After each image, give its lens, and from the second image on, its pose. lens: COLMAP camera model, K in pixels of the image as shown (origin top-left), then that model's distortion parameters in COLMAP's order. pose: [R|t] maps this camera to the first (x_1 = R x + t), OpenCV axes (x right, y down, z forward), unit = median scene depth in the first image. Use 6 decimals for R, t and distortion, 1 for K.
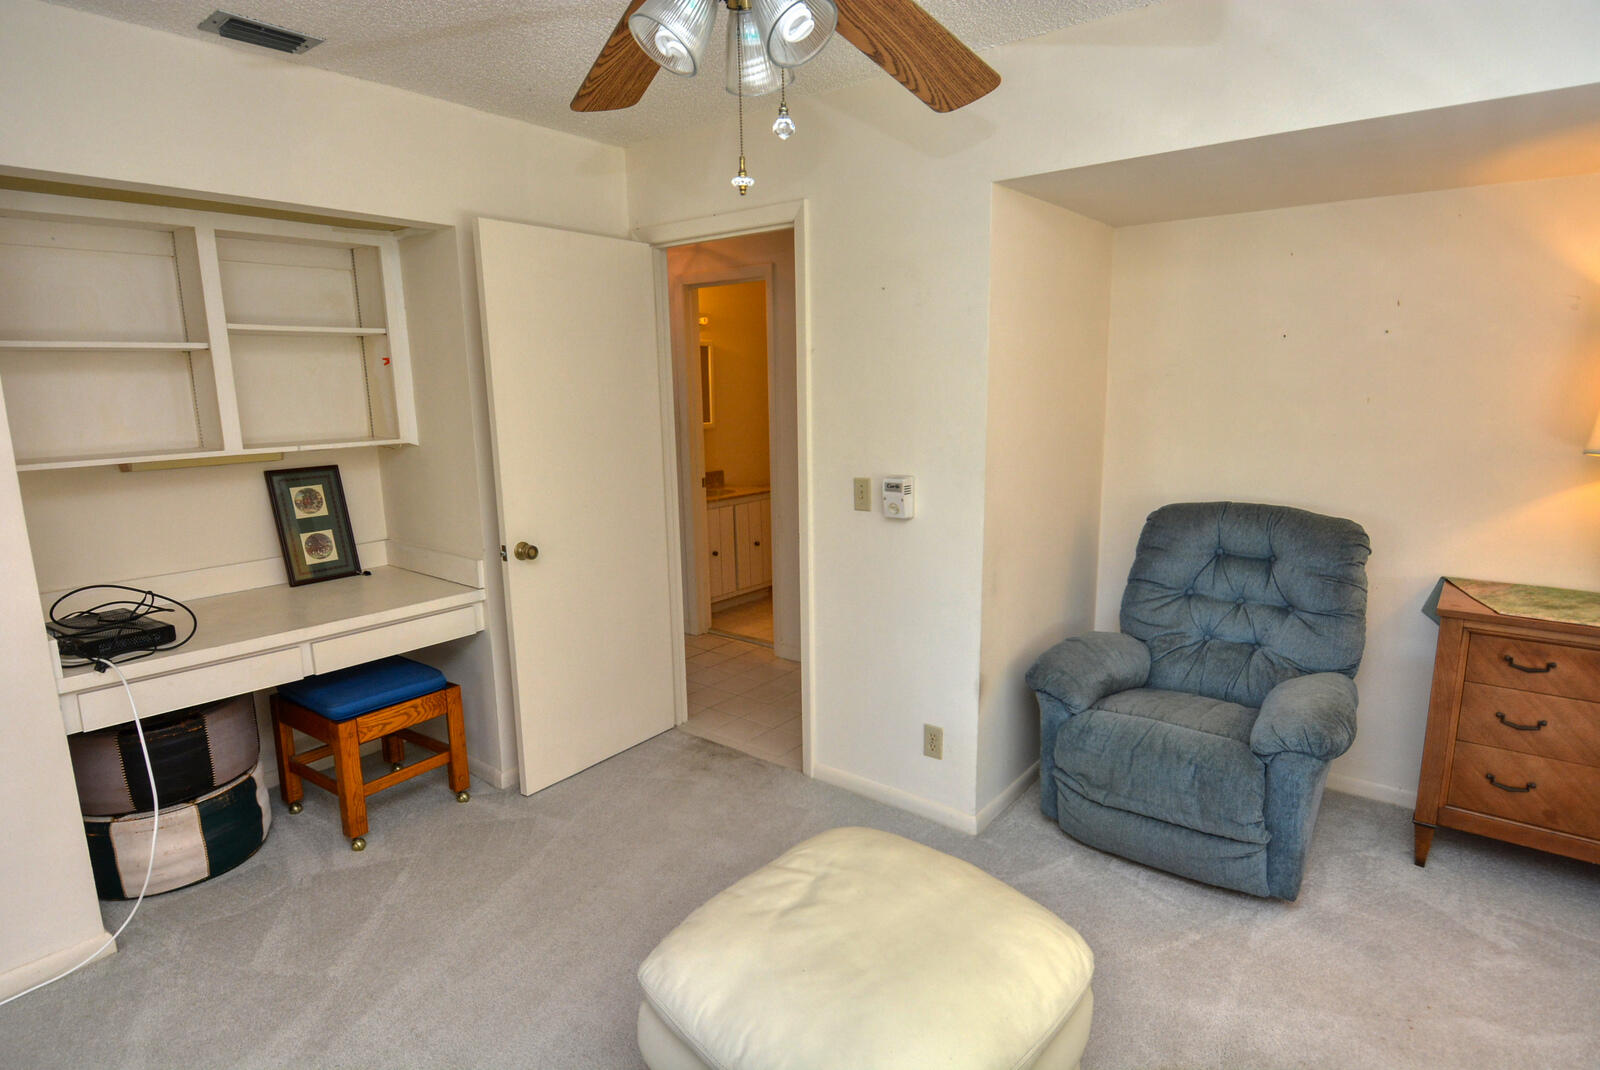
lens RADIAL K [[848.8, 0, 808.2], [0, 848.8, 531.3], [0, 0, 1]] dist [0.027091, -0.030595]
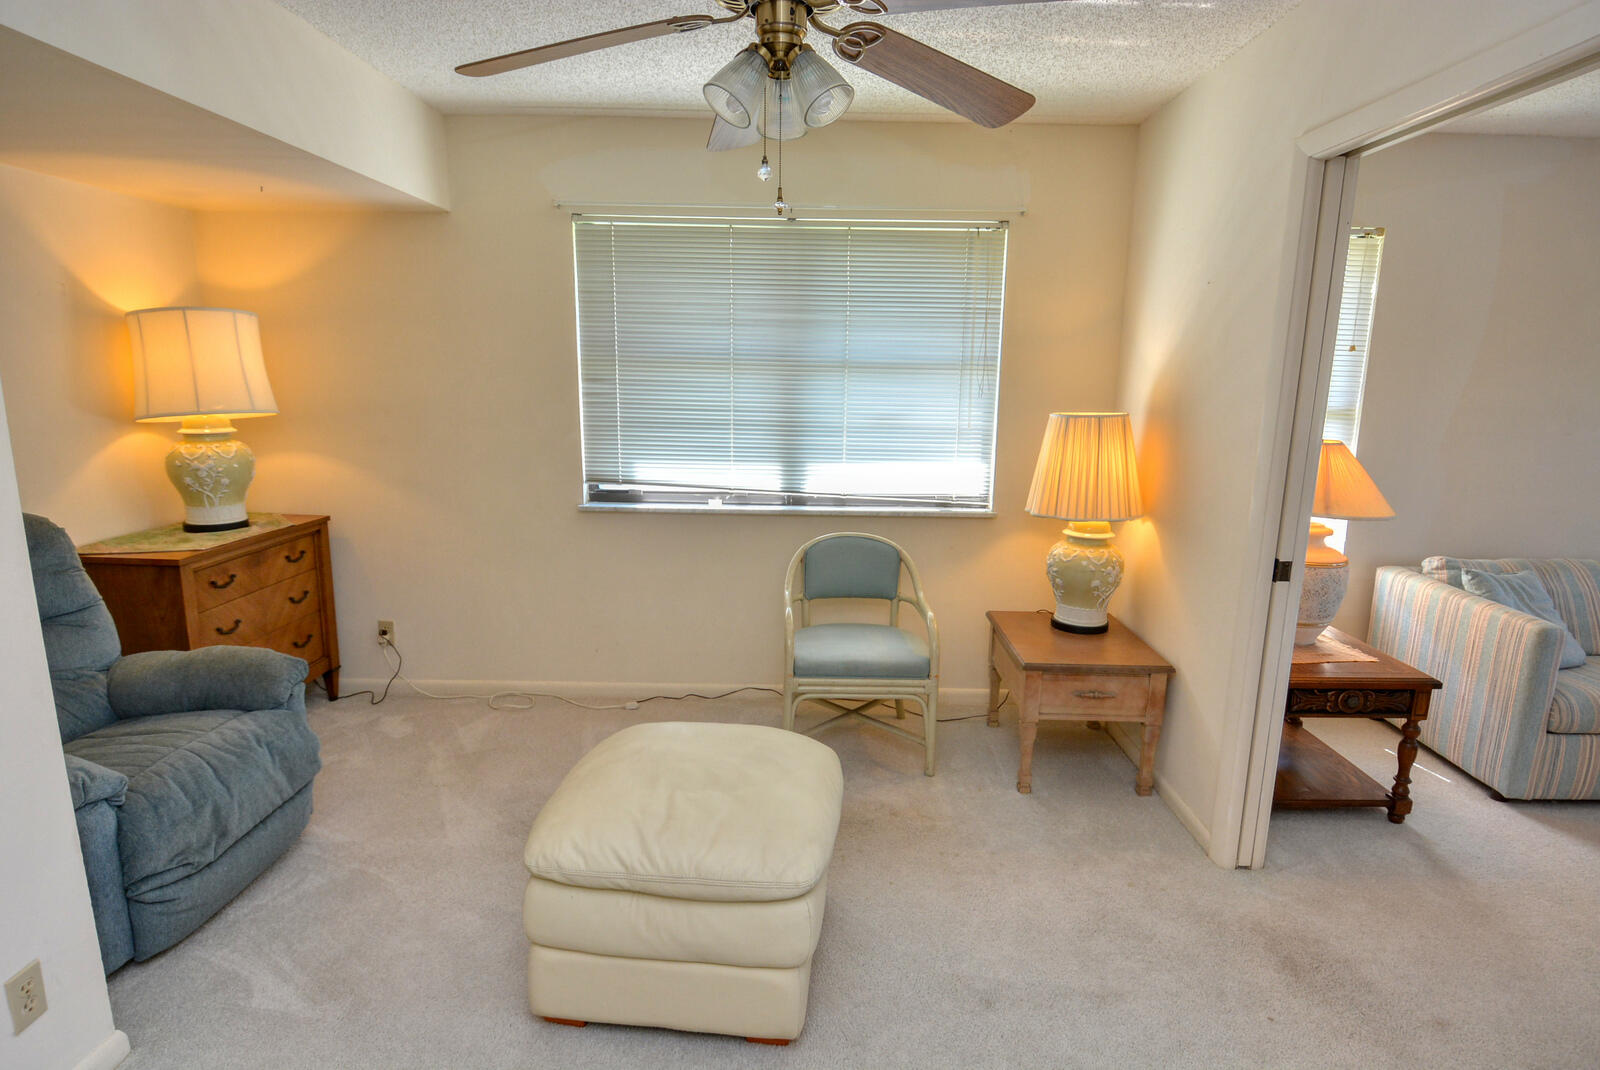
lens RADIAL K [[848.8, 0, 808.2], [0, 848.8, 531.3], [0, 0, 1]] dist [0.027091, -0.030595]
pose [[-0.589838, -0.151425, 0.793197, -0.663978], [0.152944, 0.943534, 0.293857, -0.154411], [-0.792906, 0.294642, -0.533372, 0.953324]]
